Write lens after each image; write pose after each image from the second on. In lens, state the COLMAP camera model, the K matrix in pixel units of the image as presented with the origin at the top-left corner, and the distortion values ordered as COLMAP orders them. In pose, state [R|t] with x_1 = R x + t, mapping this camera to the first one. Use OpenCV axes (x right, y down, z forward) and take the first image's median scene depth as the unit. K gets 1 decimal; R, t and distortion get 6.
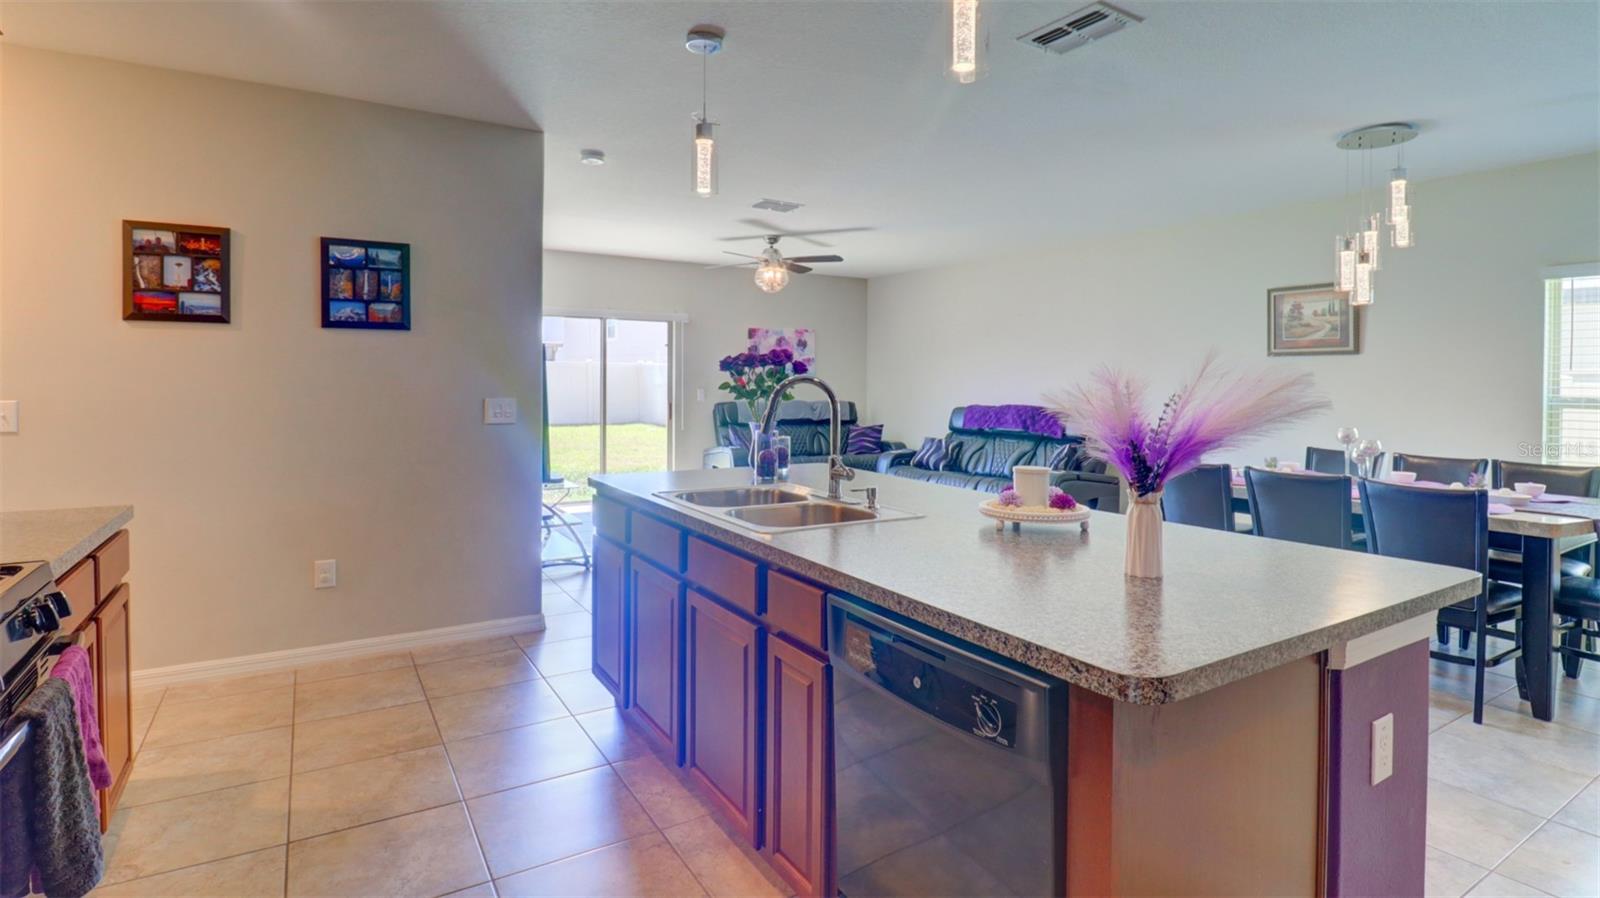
lens RADIAL K [[721.3, 0, 794.3], [0, 721.3, 385.2], [0, 0, 1]] dist [0.001197, -0.009895]
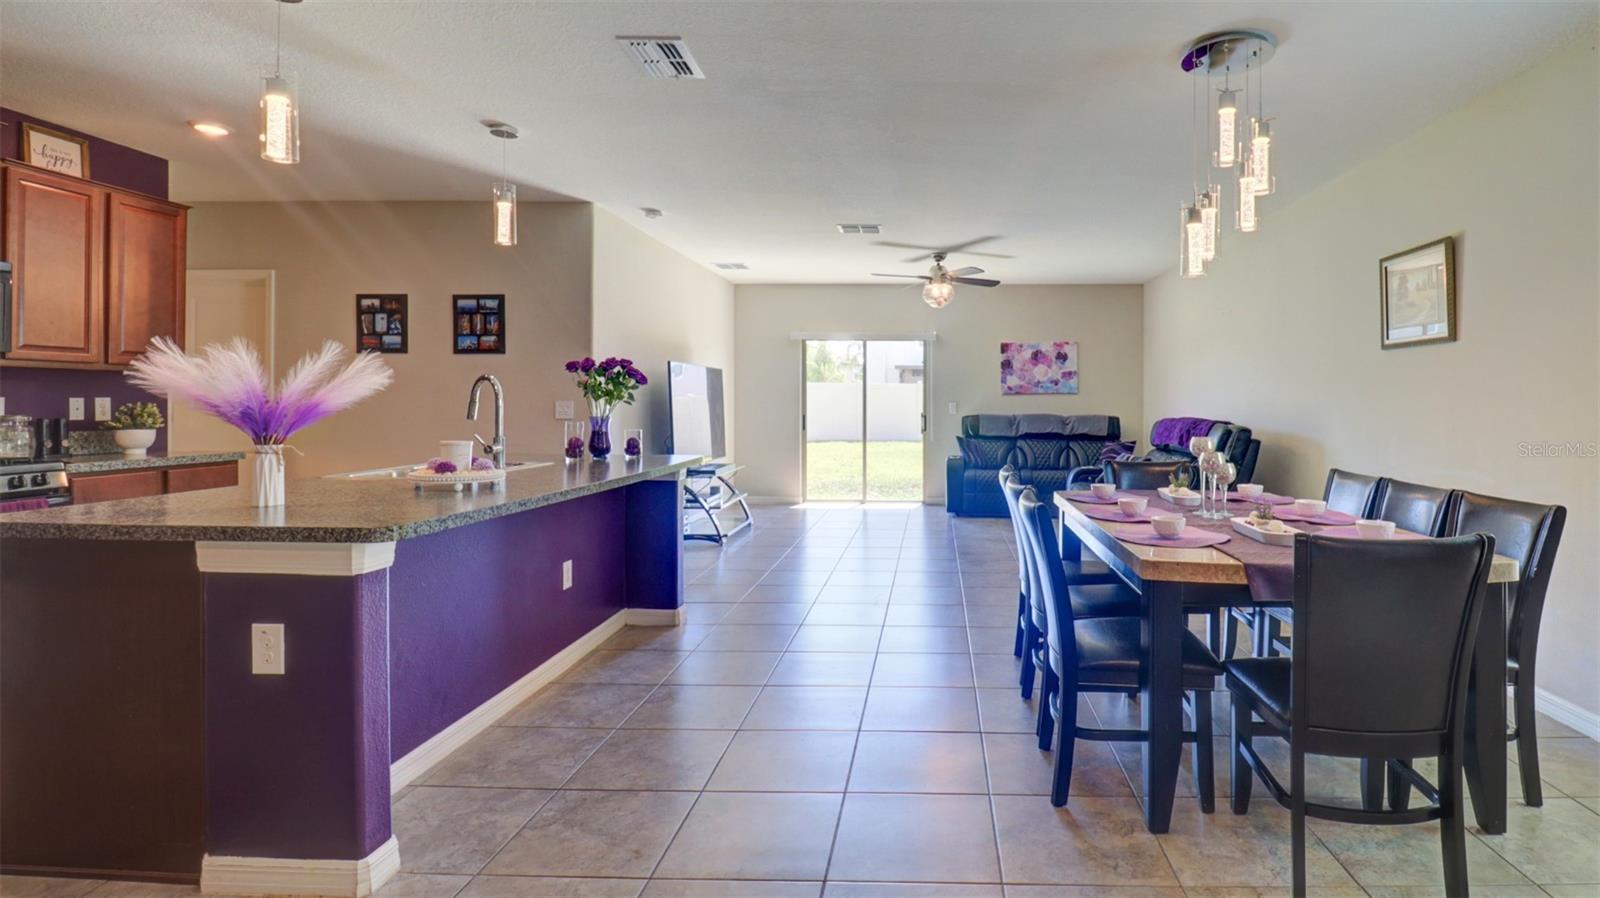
lens RADIAL K [[721.3, 0, 946.1], [0, 721.3, 404.9], [0, 0, 1]] dist [0.001197, -0.009895]
pose [[0.863170, 0.000000, -0.504914, 0.596350], [-0.002341, 0.999989, -0.004001, 0.019517], [0.504908, 0.004635, 0.863161, 0.117882]]
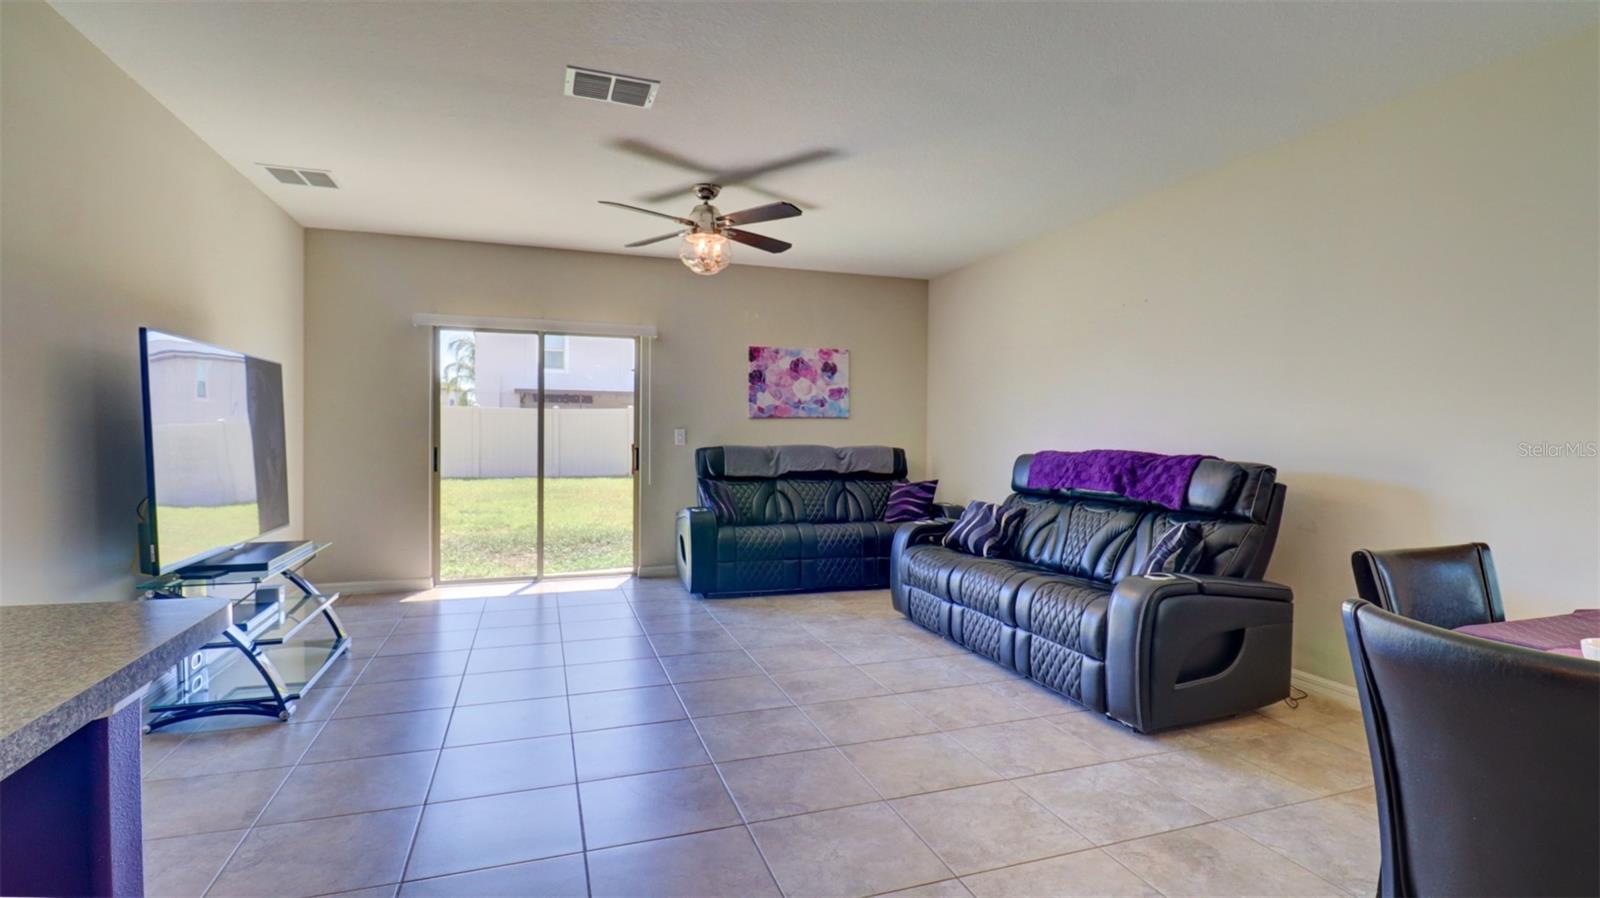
lens RADIAL K [[721.3, 0, 831.4], [0, 721.3, 440.6], [0, 0, 1]] dist [0.001197, -0.009895]
pose [[0.984228, 0.001352, -0.176897, 0.228763], [-0.001003, 0.999997, 0.002066, 0.022631], [0.176899, -0.001856, 0.984227, 0.452993]]
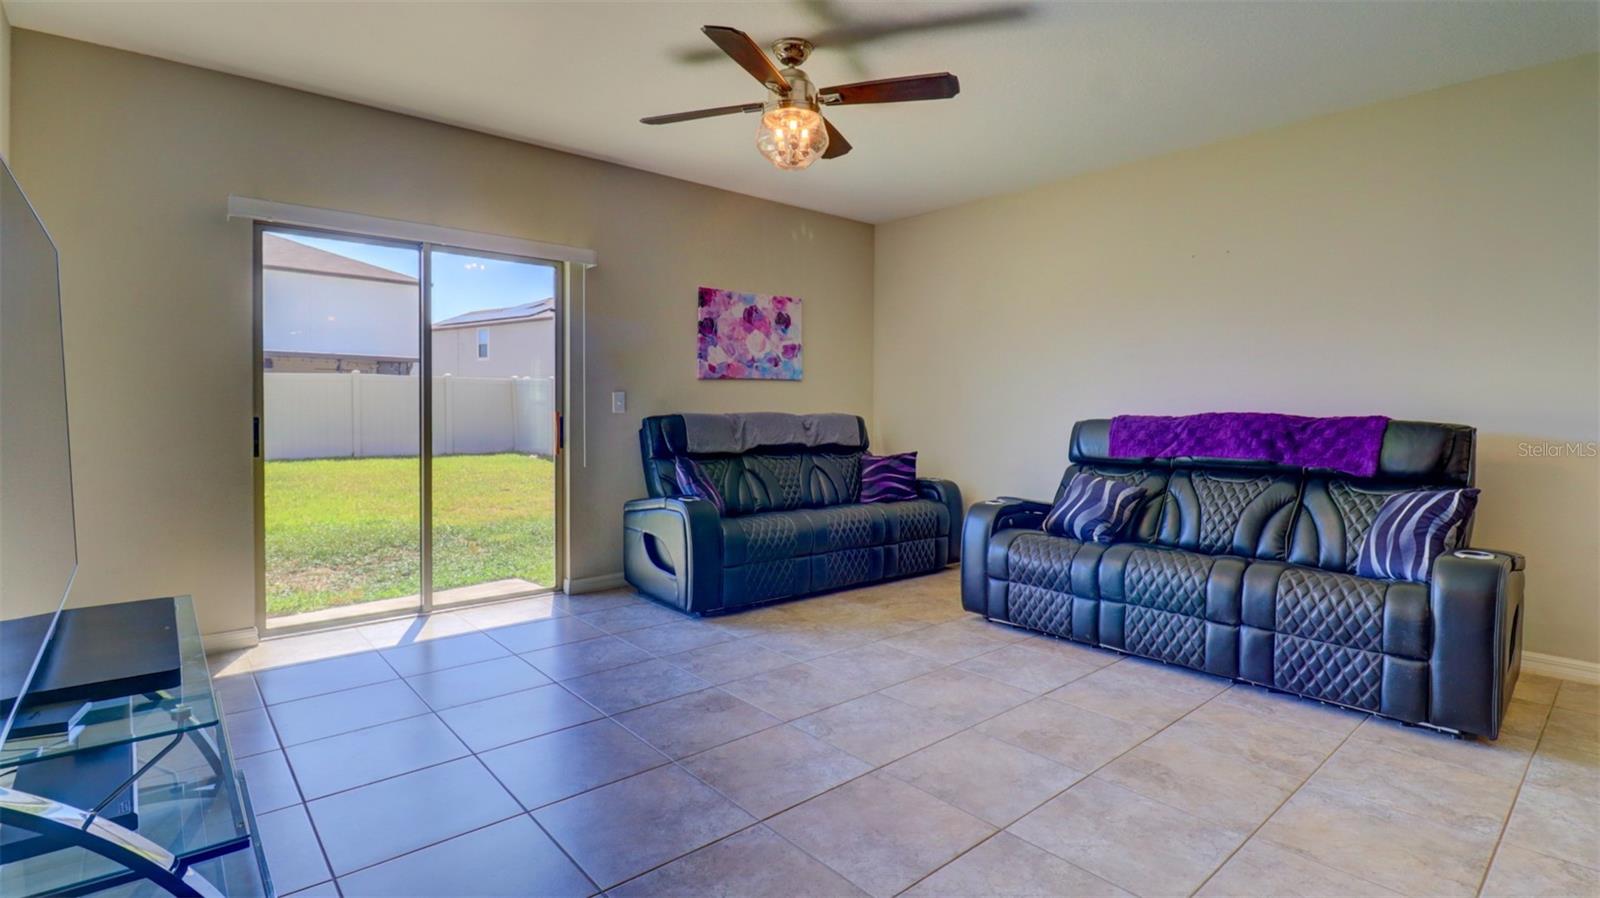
lens RADIAL K [[721.3, 0, 807.9], [0, 721.3, 418.2], [0, 0, 1]] dist [0.001197, -0.009895]
pose [[0.985295, -0.003724, 0.170823, -0.117571], [0.002431, 0.999967, 0.007777, 0.032209], [-0.170846, -0.007247, 0.985271, 0.641322]]
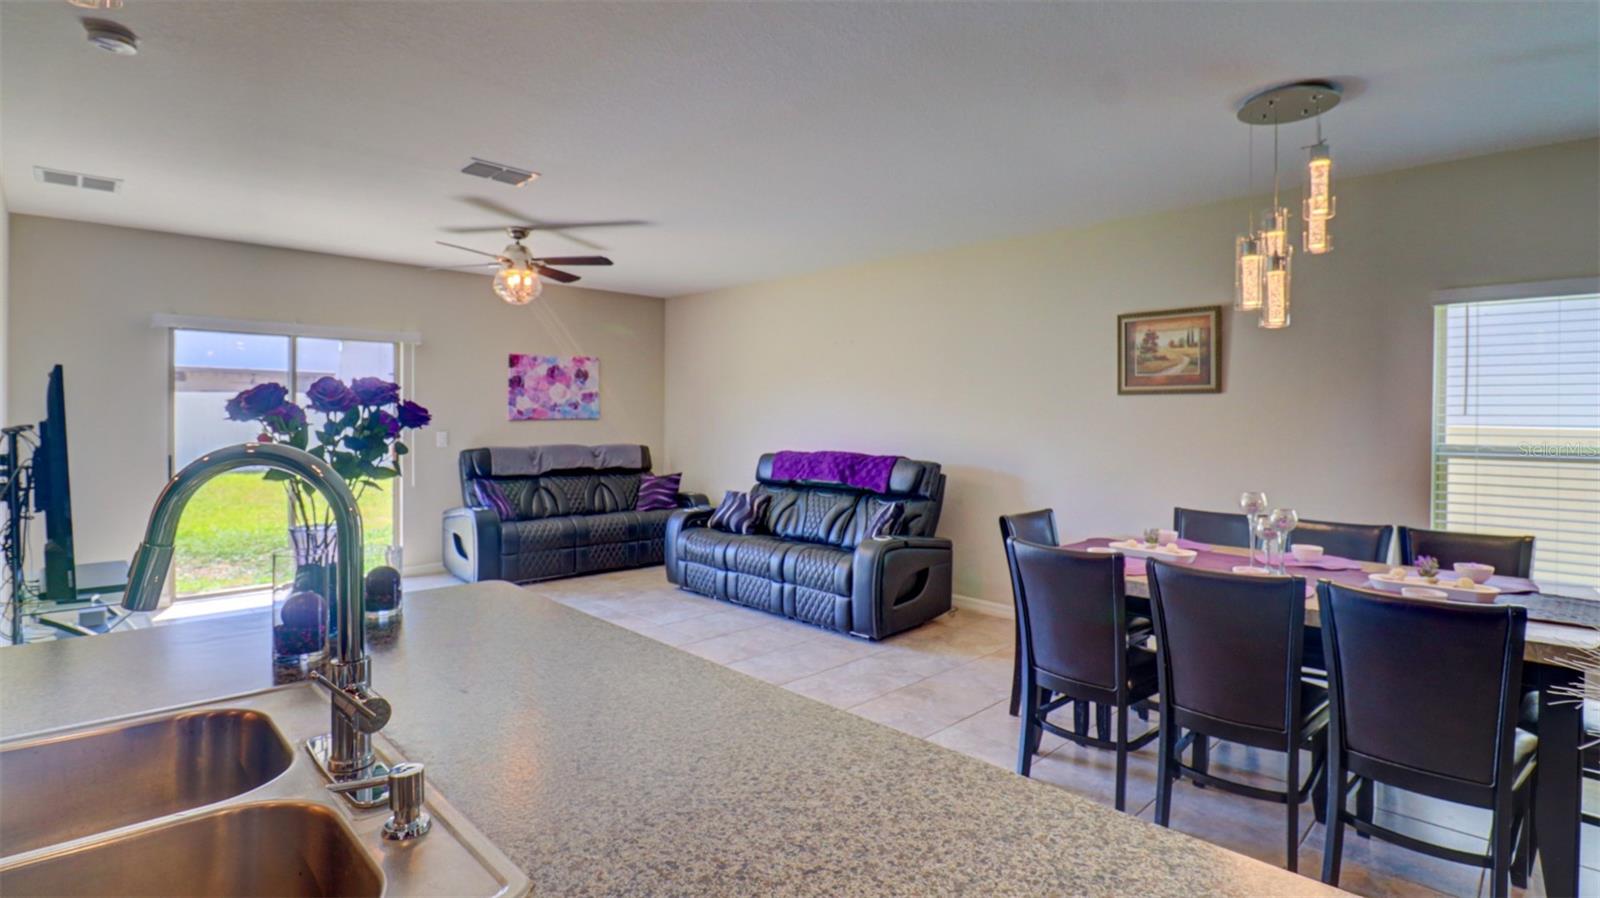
lens RADIAL K [[721.3, 0, 791.7], [0, 721.3, 420.5], [0, 0, 1]] dist [0.001197, -0.009895]
pose [[0.972892, -0.000956, 0.231259, 0.084695], [0.000852, 0.999999, 0.000551, -0.010147], [-0.231260, -0.000339, 0.972892, 0.247954]]
